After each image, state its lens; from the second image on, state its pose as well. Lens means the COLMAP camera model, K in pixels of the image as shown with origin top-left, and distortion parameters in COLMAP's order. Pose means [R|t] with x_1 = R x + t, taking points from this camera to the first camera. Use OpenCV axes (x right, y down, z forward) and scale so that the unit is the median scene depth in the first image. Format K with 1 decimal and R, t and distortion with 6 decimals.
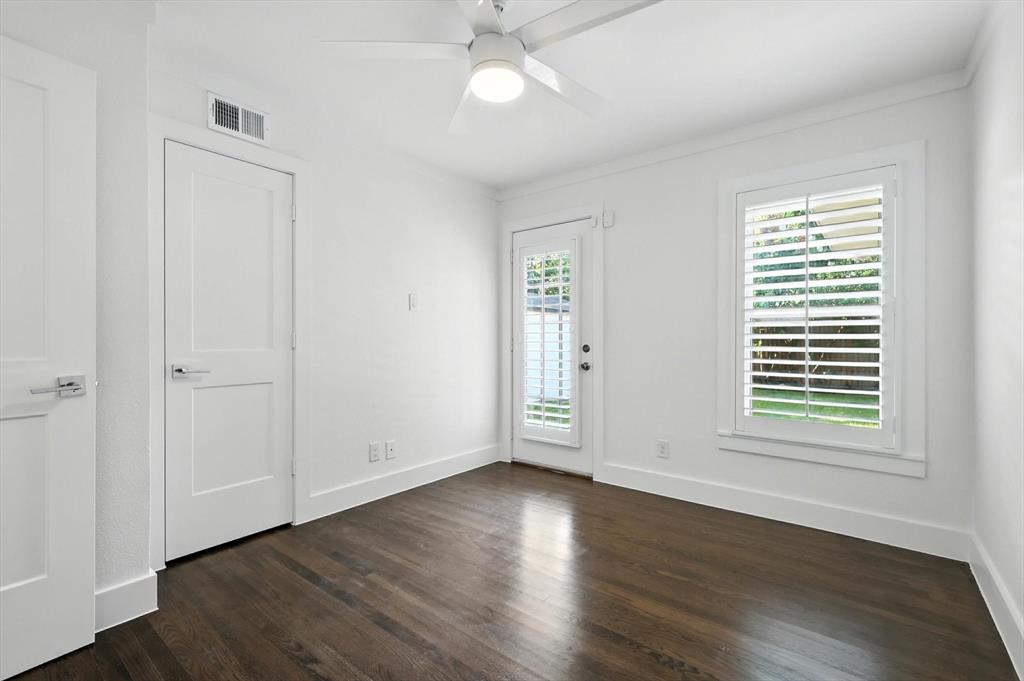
lens RADIAL K [[450.9, 0, 512.0], [0, 450.9, 340.5], [0, 0, 1]] dist [0.002508, 0.000260]
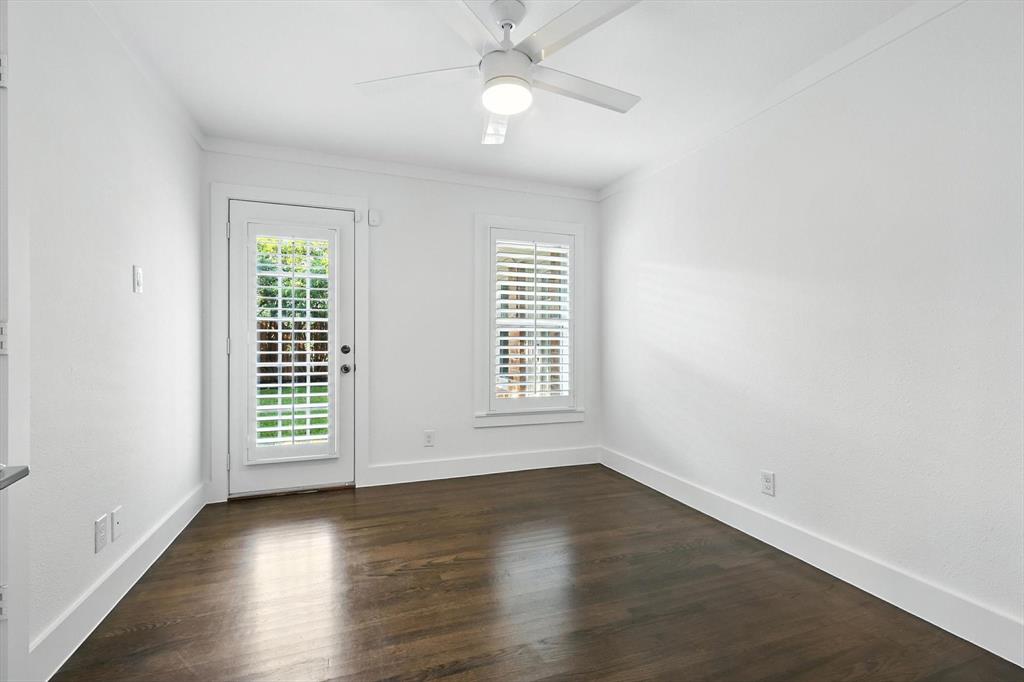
lens RADIAL K [[458.0, 0, 512.0], [0, 458.0, 341.0], [0, 0, 1]] dist [-0.002979, -0.000231]
pose [[0.519957, 0.001223, 0.854192, -0.479144], [-0.001066, 0.999999, -0.000783, 0.000606], [-0.854192, -0.000504, 0.519957, 0.218784]]
